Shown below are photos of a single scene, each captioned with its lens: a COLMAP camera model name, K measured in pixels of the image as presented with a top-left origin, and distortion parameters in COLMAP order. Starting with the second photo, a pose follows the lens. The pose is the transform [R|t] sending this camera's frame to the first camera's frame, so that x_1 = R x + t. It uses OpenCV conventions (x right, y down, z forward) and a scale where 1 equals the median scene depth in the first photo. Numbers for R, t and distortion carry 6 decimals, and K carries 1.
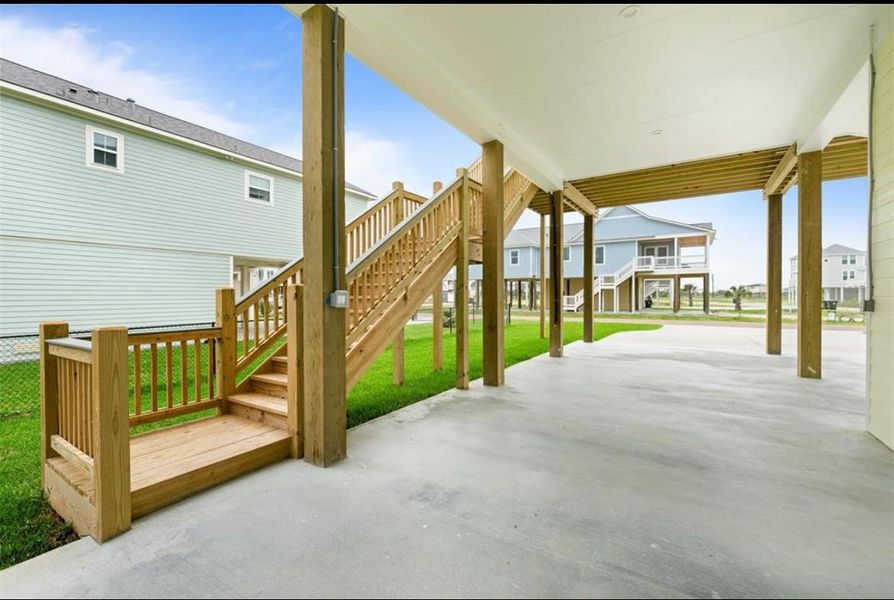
lens RADIAL K [[373.3, 0, 447.0], [0, 373.3, 300.0], [0, 0, 1]] dist [0.001103, 0.000123]
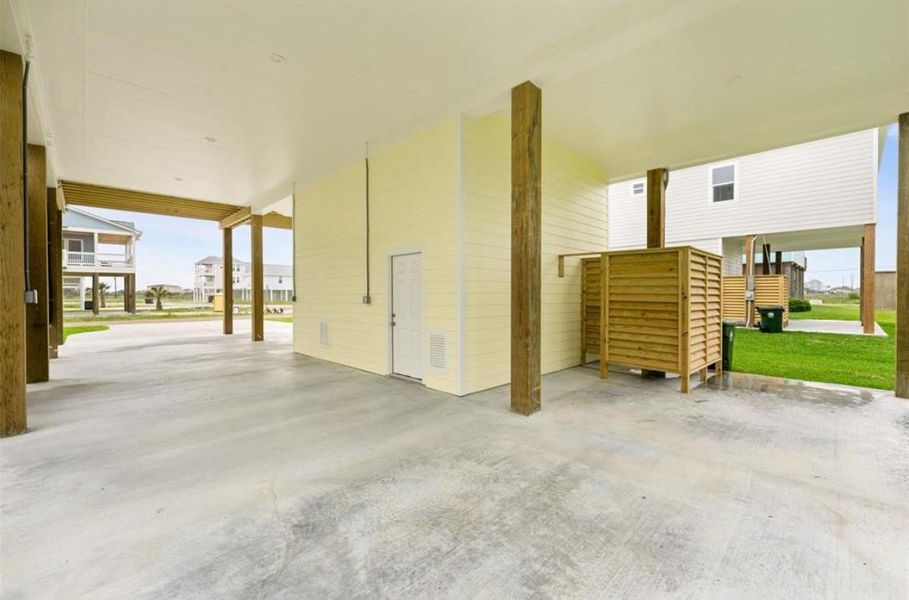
lens RADIAL K [[371.6, 0, 464.0], [0, 371.6, 297.4], [0, 0, 1]] dist [-0.000555, -0.000070]
pose [[0.185278, -0.004669, 0.982675, -0.112304], [0.012992, 0.999913, 0.002302, 0.001793], [-0.982600, 0.012341, 0.185322, -0.056068]]
